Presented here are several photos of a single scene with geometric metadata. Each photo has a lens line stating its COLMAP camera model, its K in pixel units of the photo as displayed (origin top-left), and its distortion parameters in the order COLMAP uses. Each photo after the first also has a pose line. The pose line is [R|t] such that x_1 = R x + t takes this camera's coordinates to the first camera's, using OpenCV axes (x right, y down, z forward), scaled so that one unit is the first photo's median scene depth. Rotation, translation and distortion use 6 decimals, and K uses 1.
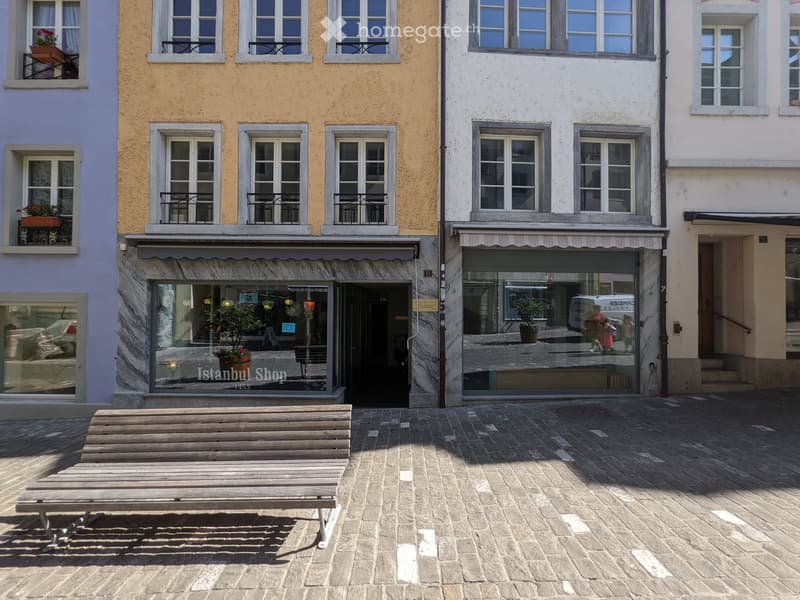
lens RADIAL K [[378.2, 0, 400.6], [0, 378.2, 300.4], [0, 0, 1]] dist [0.001416, 0.001417]
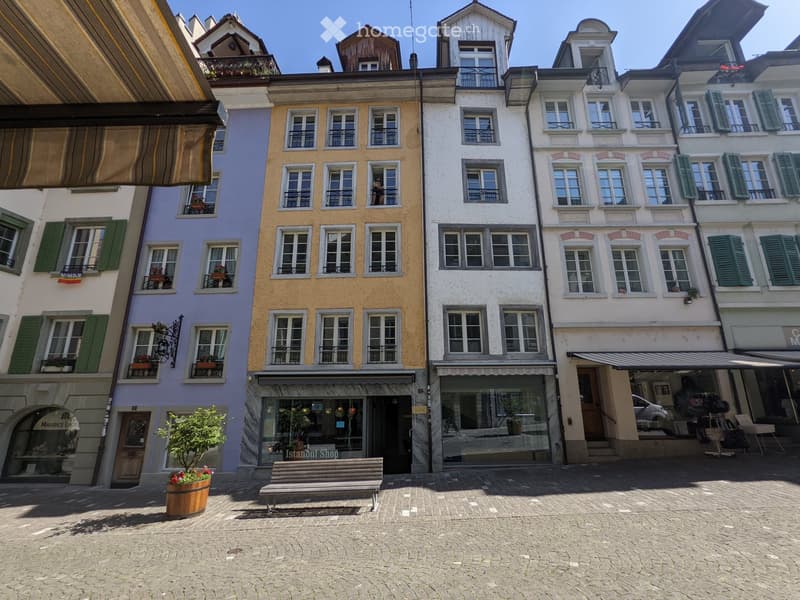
lens RADIAL K [[378.2, 0, 403.5], [0, 378.2, 304.1], [0, 0, 1]] dist [0.001416, 0.001417]
pose [[0.999707, -0.018473, -0.015616, 0.027950], [0.014340, 0.972511, -0.232416, -0.055466], [0.019480, 0.232125, 0.972491, -0.786098]]
